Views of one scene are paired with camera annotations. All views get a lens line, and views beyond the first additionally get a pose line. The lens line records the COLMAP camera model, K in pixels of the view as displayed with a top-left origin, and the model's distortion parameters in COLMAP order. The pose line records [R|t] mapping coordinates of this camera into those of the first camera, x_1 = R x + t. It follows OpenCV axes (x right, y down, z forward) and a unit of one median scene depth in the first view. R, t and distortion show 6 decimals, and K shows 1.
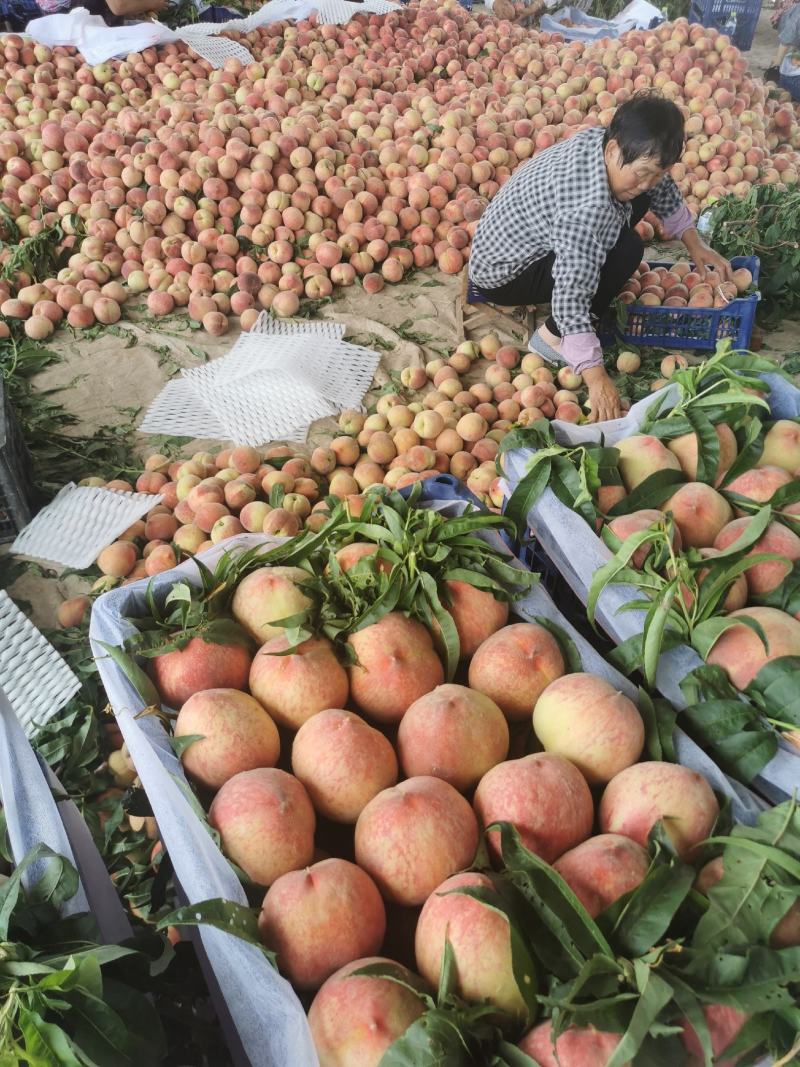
lens RADIAL K [[938.2, 0, 400.0], [0, 938.2, 533.5], [0, 0, 1]] dist [0.005789, 0.004813]
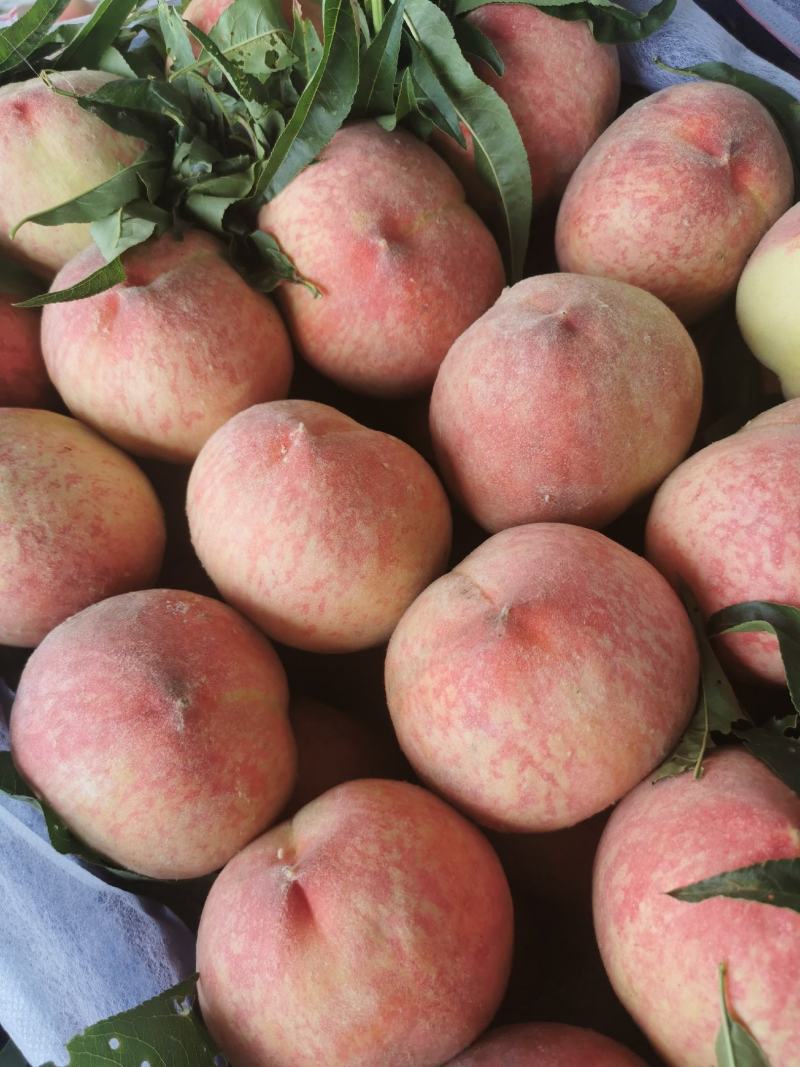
lens RADIAL K [[938.2, 0, 400.0], [0, 938.2, 533.5], [0, 0, 1]] dist [0.005789, 0.004813]
pose [[0.976404, -0.215144, -0.018643, -0.017851], [0.205607, 0.899771, 0.384886, 0.092770], [-0.066032, -0.379638, 0.922776, 0.590083]]
